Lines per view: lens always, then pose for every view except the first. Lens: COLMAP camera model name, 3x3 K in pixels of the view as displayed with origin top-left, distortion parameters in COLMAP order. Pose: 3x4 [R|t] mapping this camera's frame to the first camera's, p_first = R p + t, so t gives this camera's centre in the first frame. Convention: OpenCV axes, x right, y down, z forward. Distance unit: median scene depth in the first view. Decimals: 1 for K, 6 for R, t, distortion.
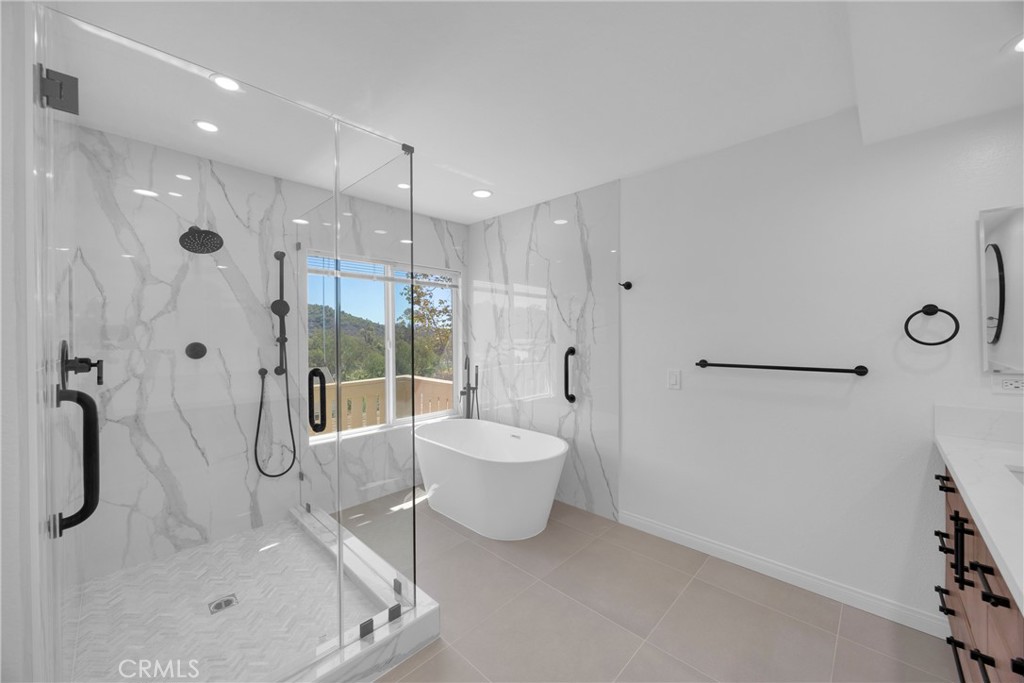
lens RADIAL K [[393.9, 0, 513.7], [0, 393.9, 338.4], [0, 0, 1]] dist [0.003980, 0.000295]
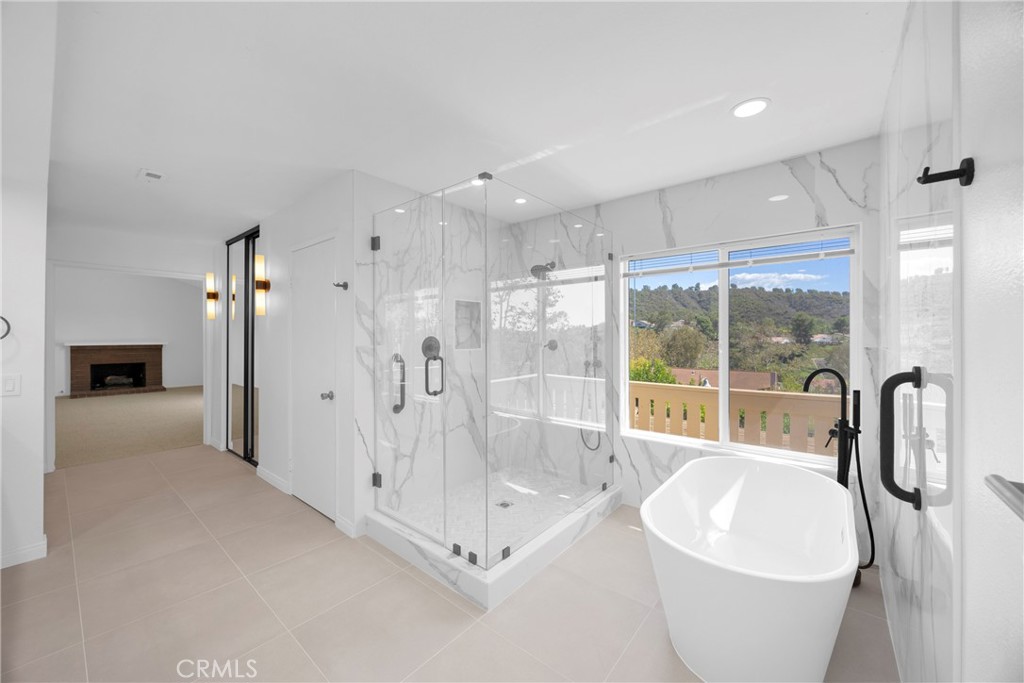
lens RADIAL K [[393.9, 0, 504.5], [0, 393.9, 338.4], [0, 0, 1]] dist [0.003980, 0.000295]
pose [[0.053324, 0.013126, -0.998491, 0.554833], [-0.004227, 0.999908, 0.012919, -0.010070], [0.998568, 0.003532, 0.053374, 0.608688]]
